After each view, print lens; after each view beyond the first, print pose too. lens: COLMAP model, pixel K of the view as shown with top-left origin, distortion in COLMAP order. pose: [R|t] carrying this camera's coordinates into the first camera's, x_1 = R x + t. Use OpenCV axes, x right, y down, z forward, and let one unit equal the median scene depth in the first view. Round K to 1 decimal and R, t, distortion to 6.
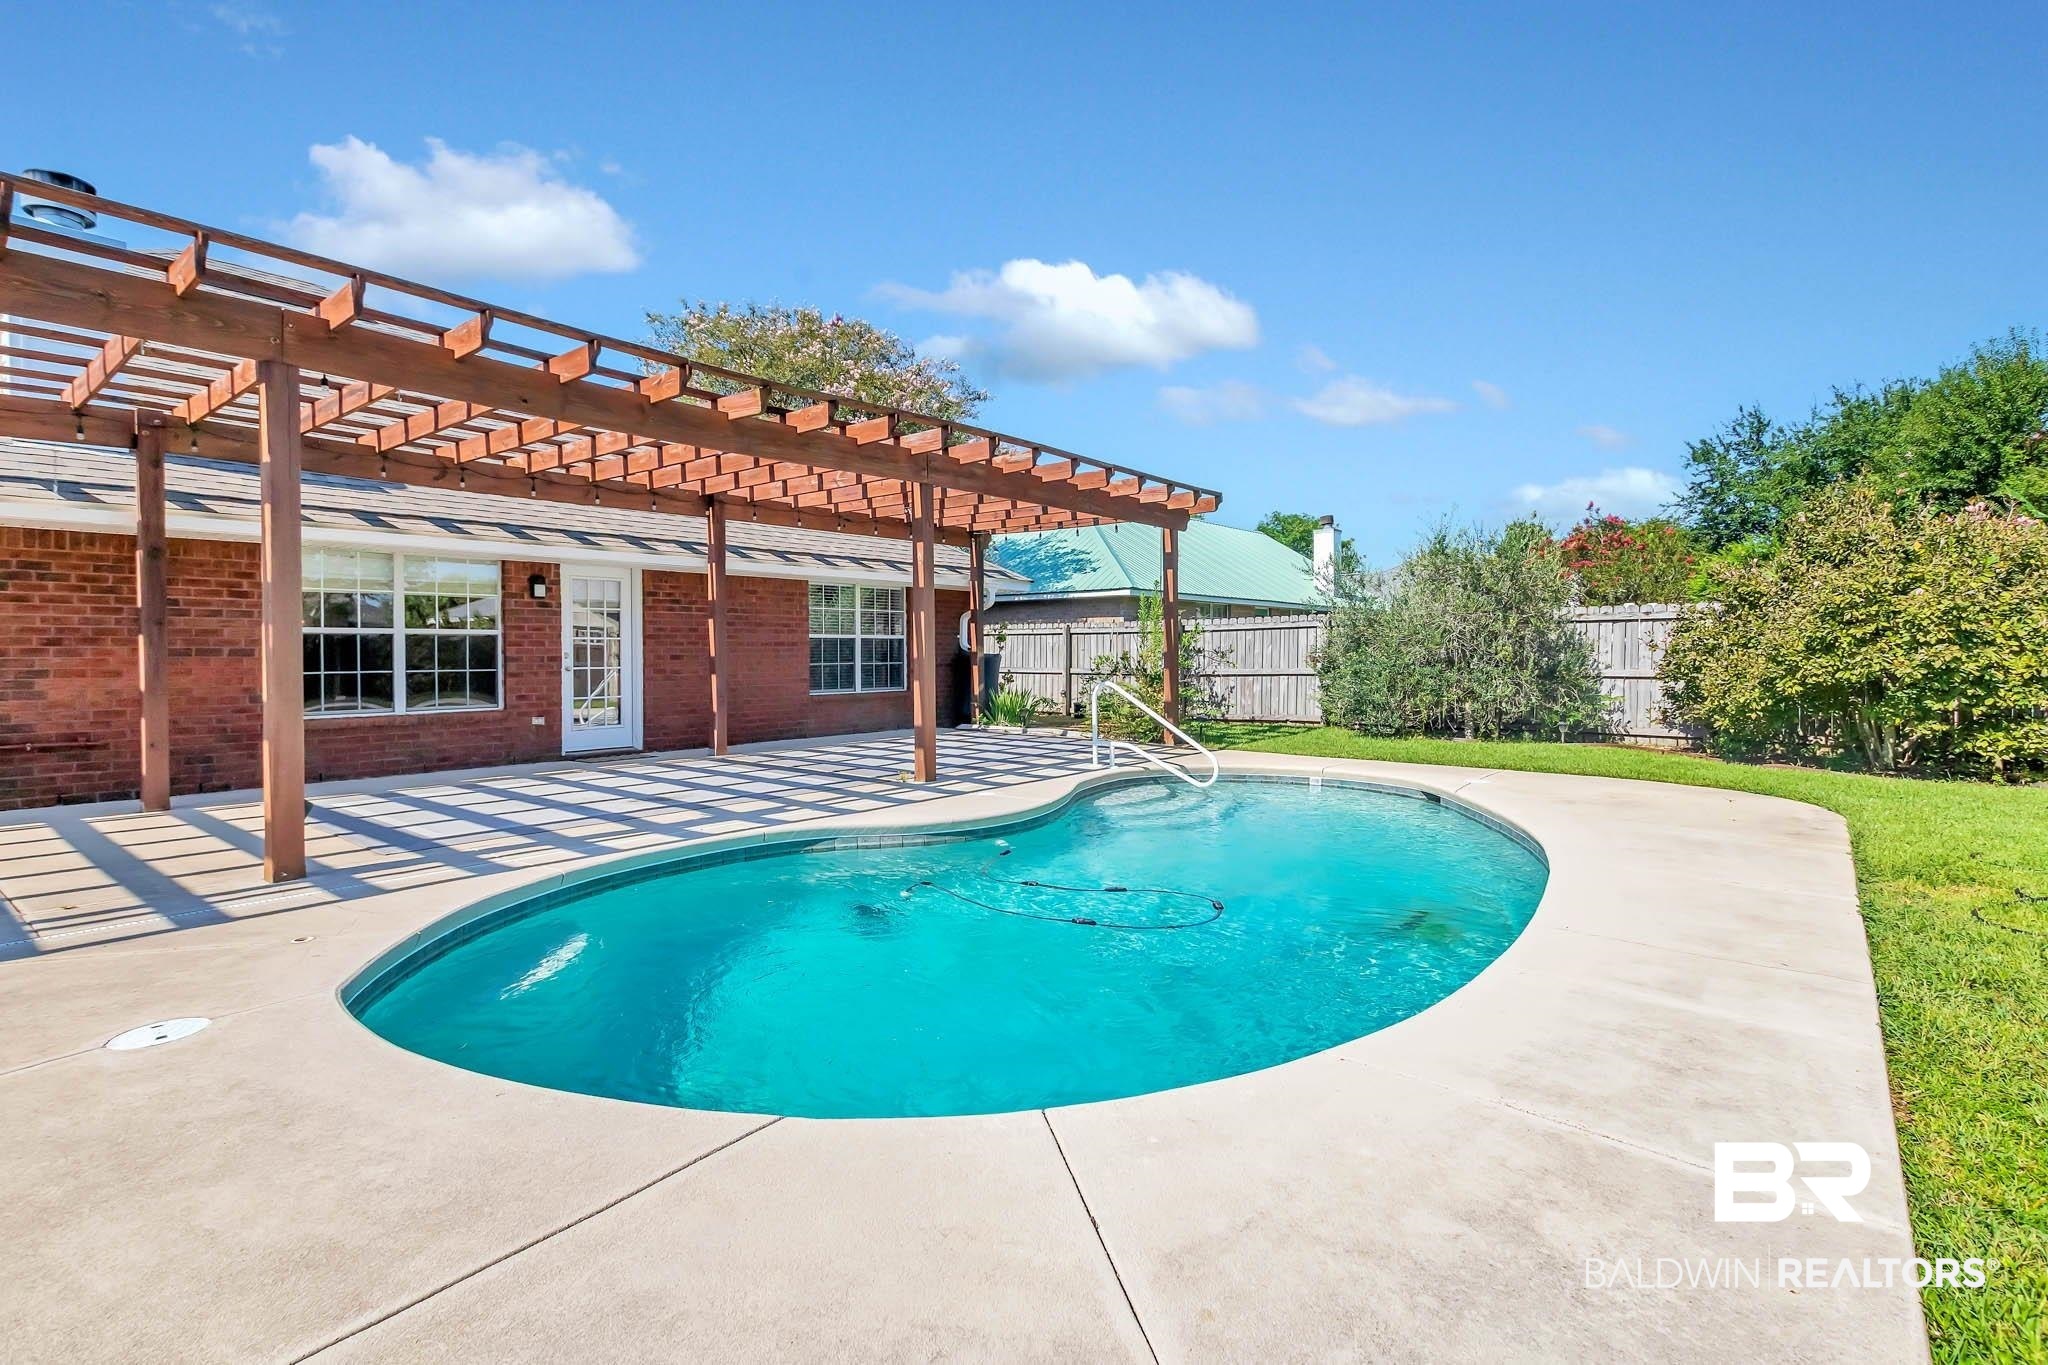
lens RADIAL K [[971.9, 0, 1027.9], [0, 971.9, 687.7], [0, 0, 1]] dist [0.000665, -0.000046]
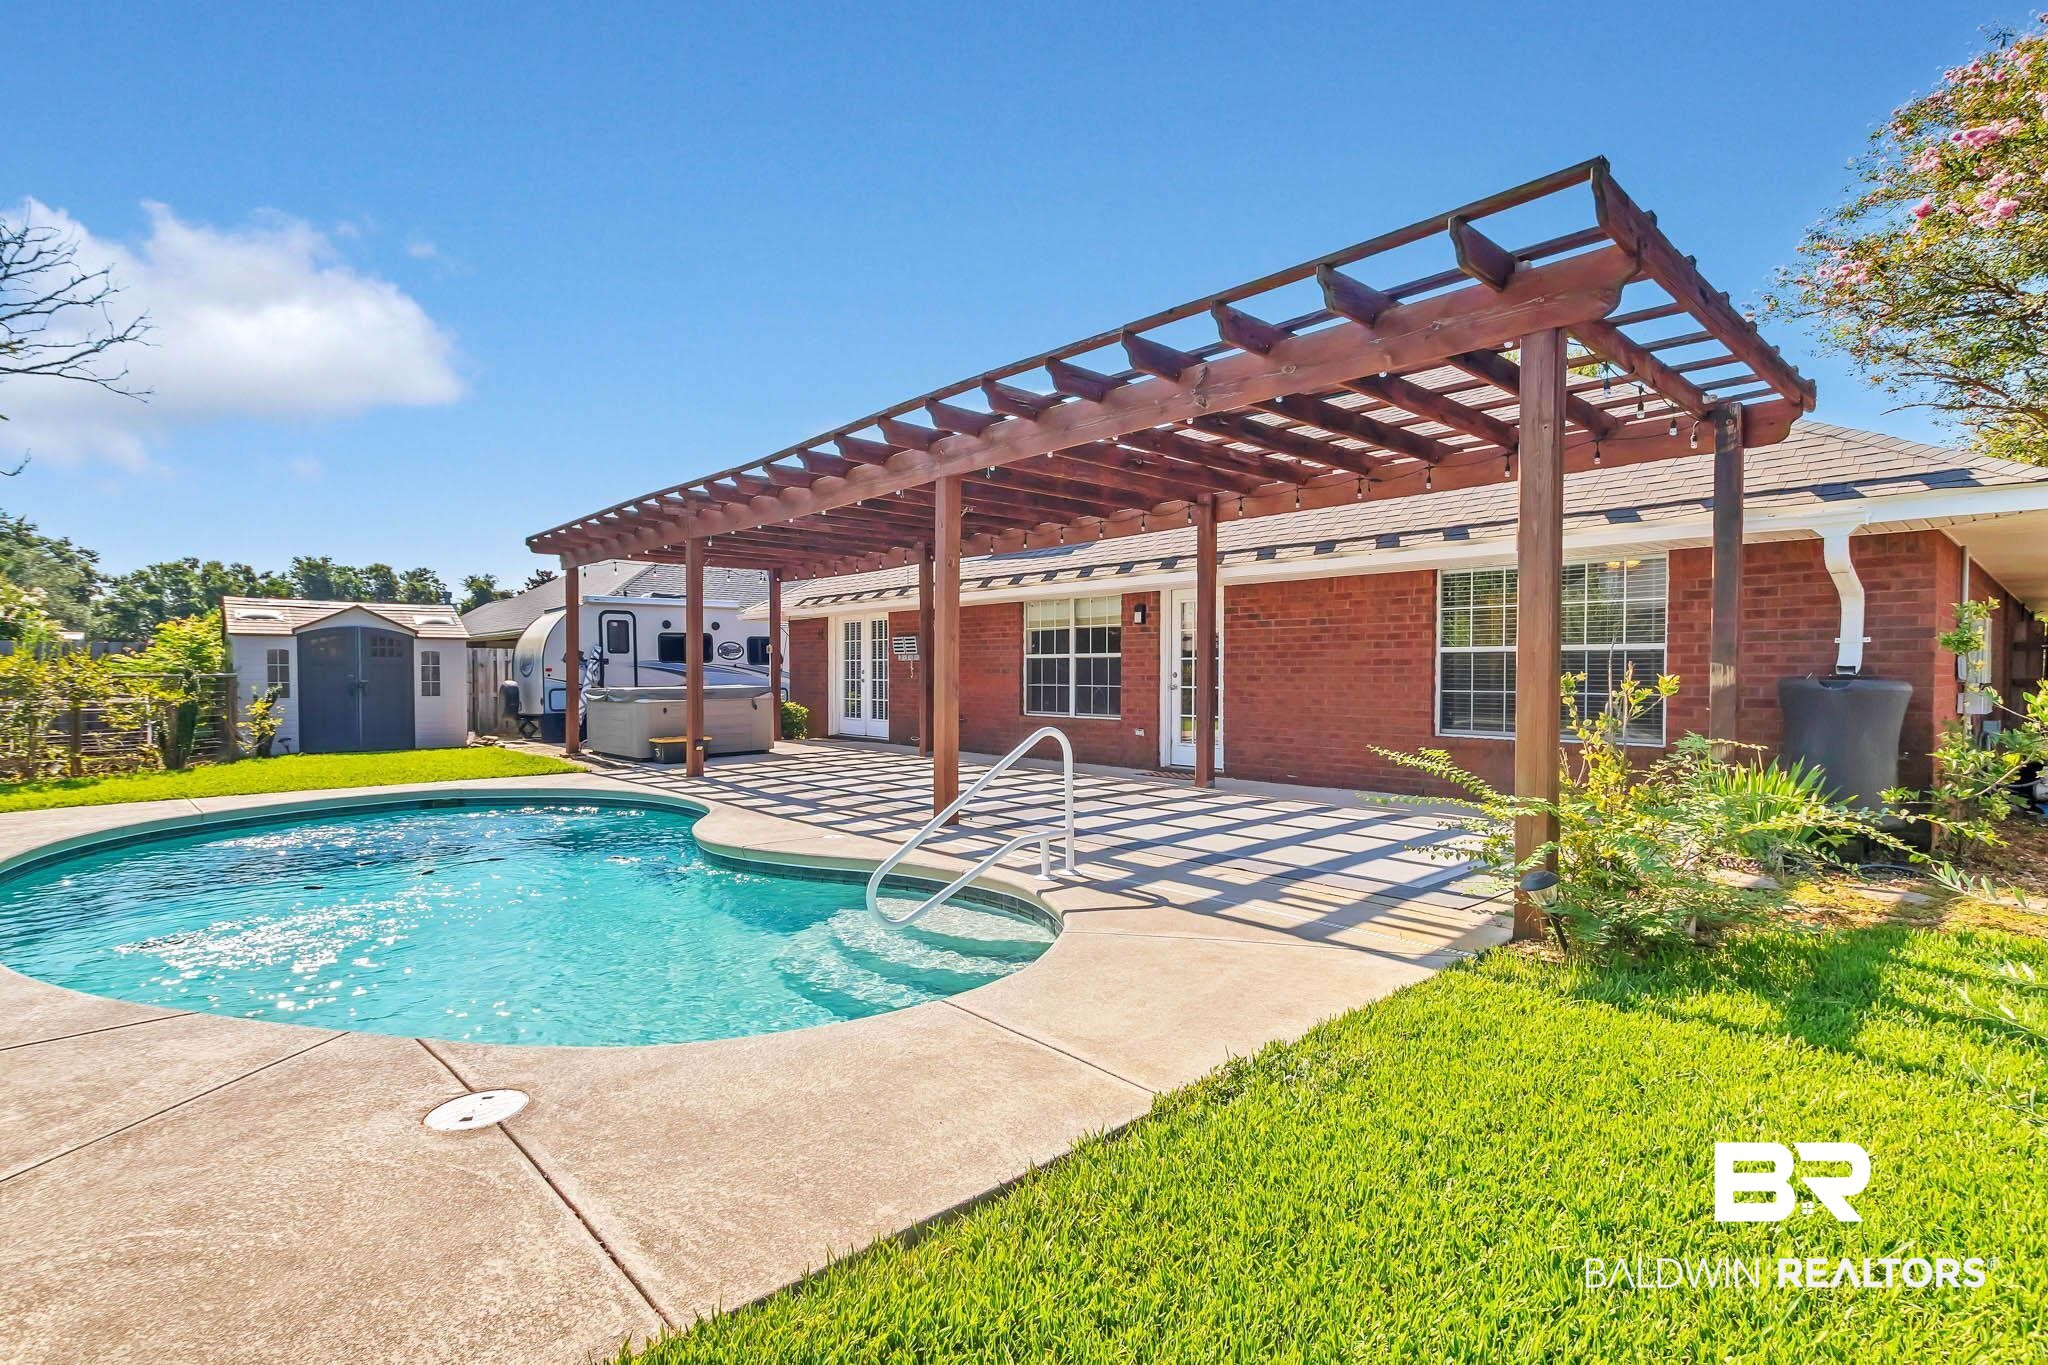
lens RADIAL K [[971.9, 0, 1027.9], [0, 971.9, 687.7], [0, 0, 1]] dist [0.000665, -0.000046]
pose [[-0.157847, 0.016290, -0.987329, 0.575171], [-0.041450, 0.998873, 0.023107, -0.035080], [0.986593, 0.044572, -0.156994, 0.948180]]
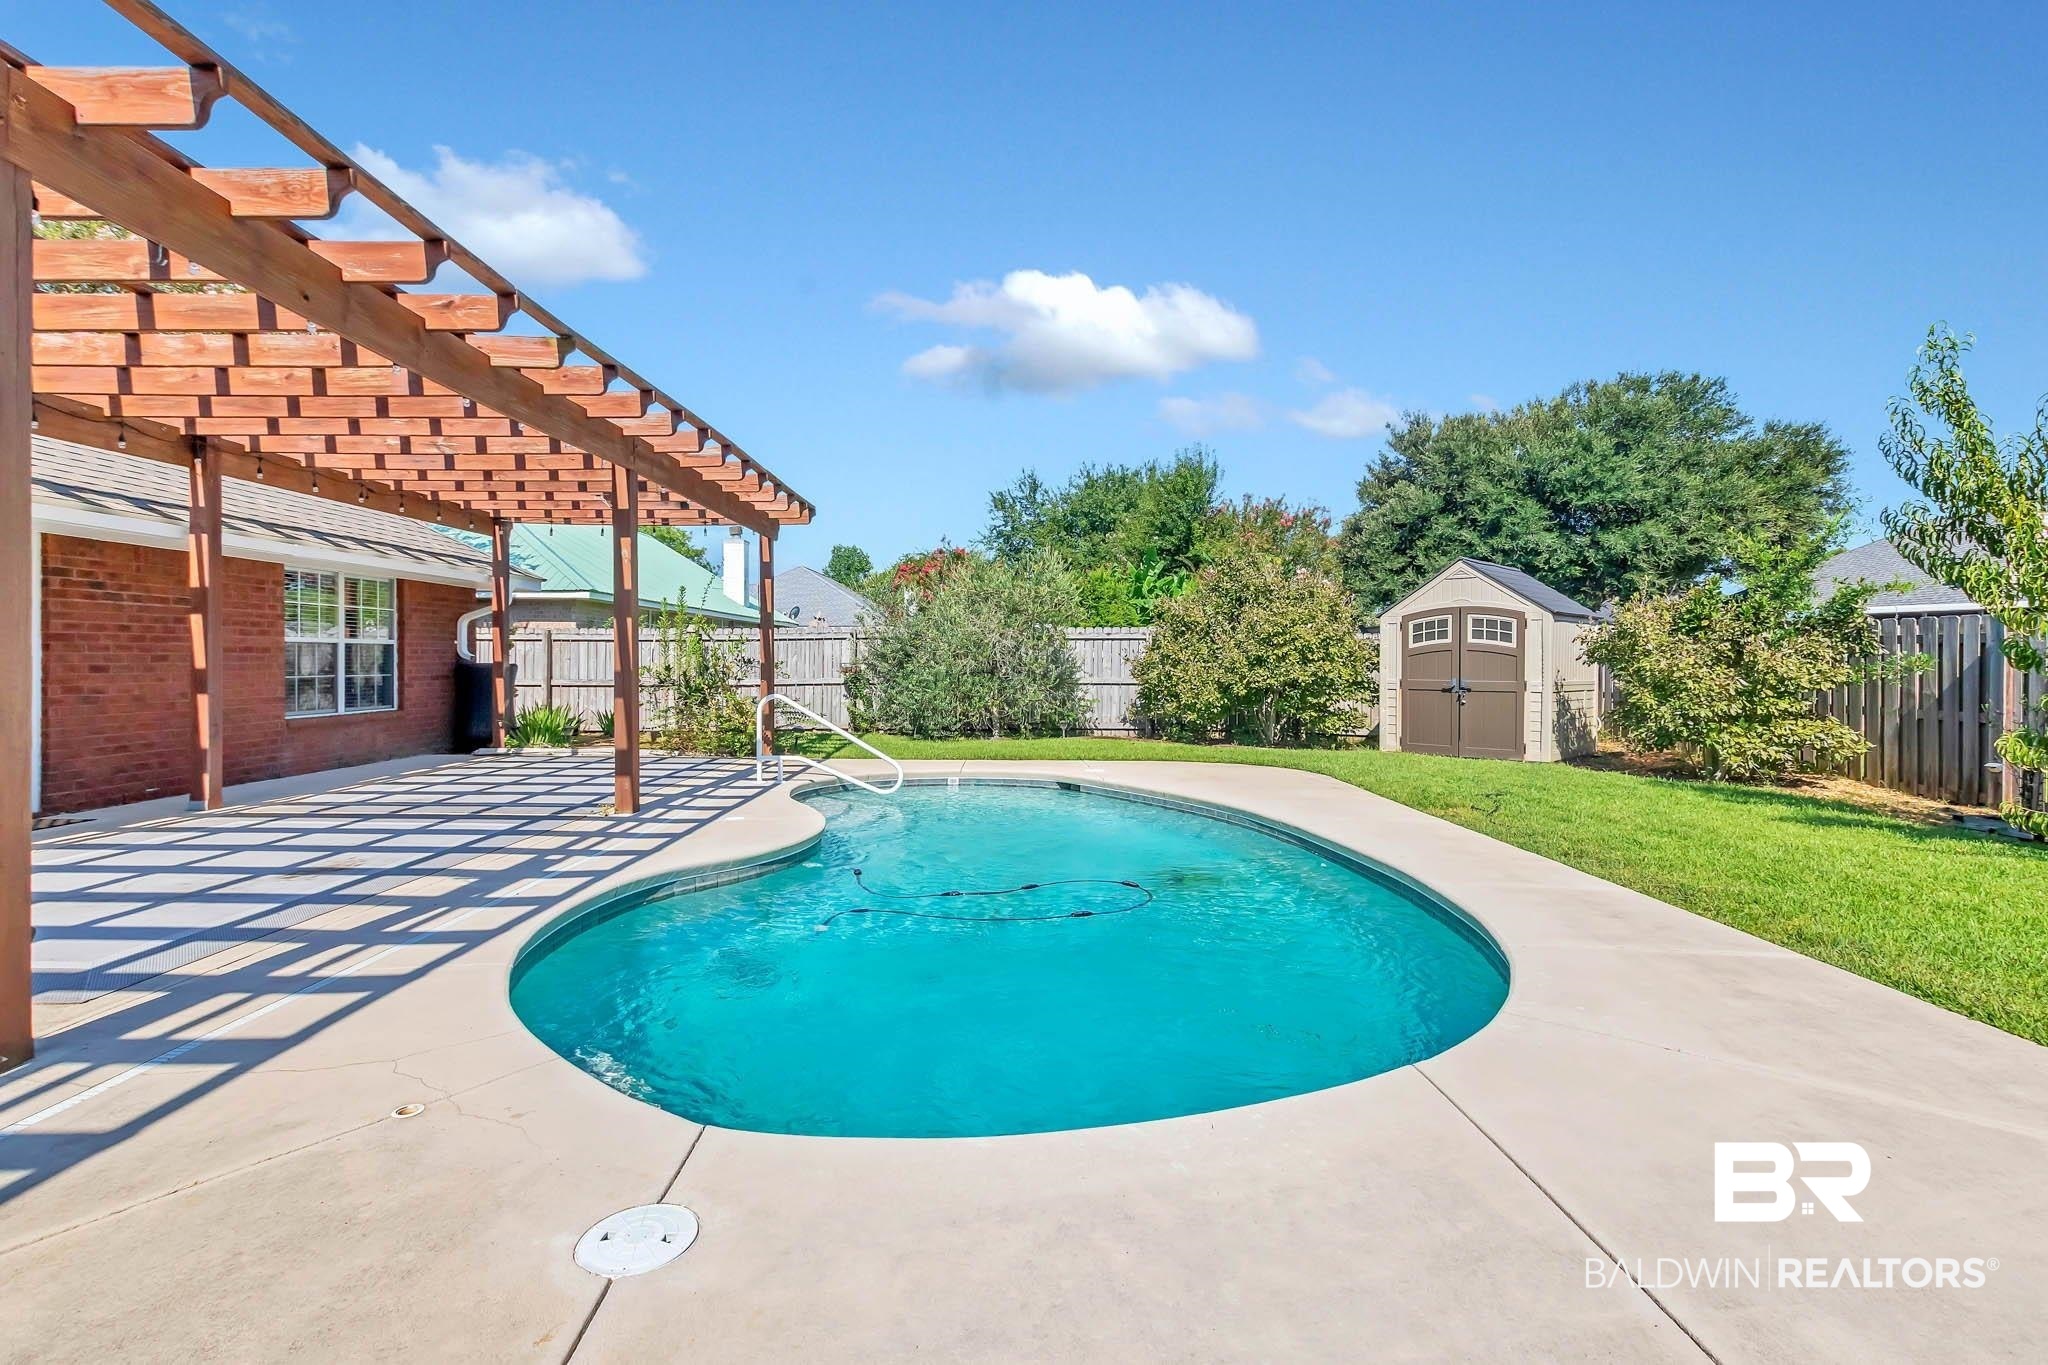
lens RADIAL K [[971.9, 0, 1027.9], [0, 971.9, 687.7], [0, 0, 1]] dist [0.000665, -0.000046]
pose [[0.772750, -0.012783, 0.634581, -0.296436], [0.017962, 0.999837, -0.001732, -0.005761], [-0.634456, 0.012737, 0.772854, 0.080937]]
